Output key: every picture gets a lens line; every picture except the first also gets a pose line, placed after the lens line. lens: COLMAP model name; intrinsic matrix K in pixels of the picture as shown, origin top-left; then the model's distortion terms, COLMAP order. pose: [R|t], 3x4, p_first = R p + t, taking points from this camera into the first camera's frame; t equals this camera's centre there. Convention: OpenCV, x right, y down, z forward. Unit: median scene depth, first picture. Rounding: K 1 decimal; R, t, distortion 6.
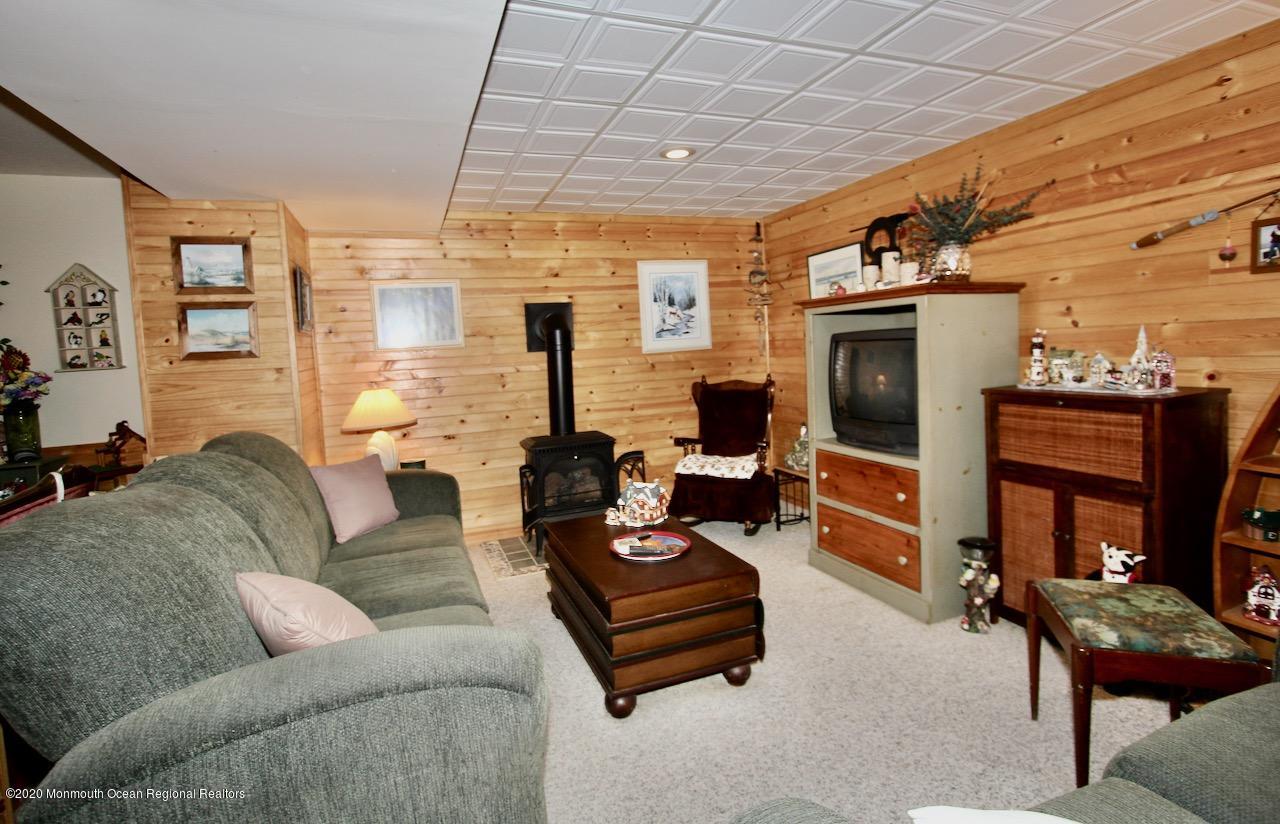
lens RADIAL K [[574.4, 0, 645.5], [0, 574.4, 386.2], [0, 0, 1]] dist [-0.013090, 0.000543]
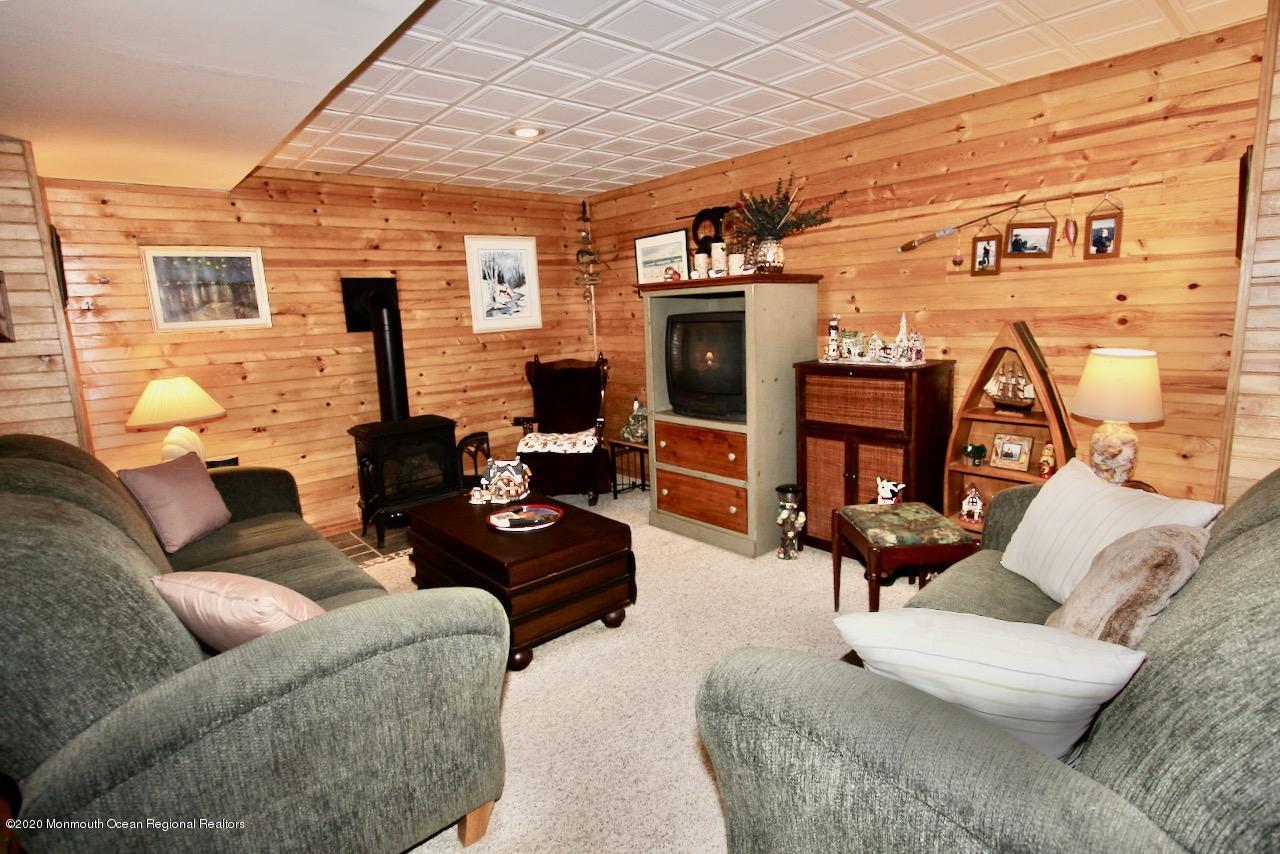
lens RADIAL K [[590.8, 0, 648.4], [0, 590.8, 420.0], [0, 0, 1]] dist [-0.014919, 0.000966]
pose [[0.941083, -0.051222, 0.334274, -0.122694], [0.019640, 0.995073, 0.097185, -0.003542], [-0.337605, -0.084894, 0.937452, -0.079108]]
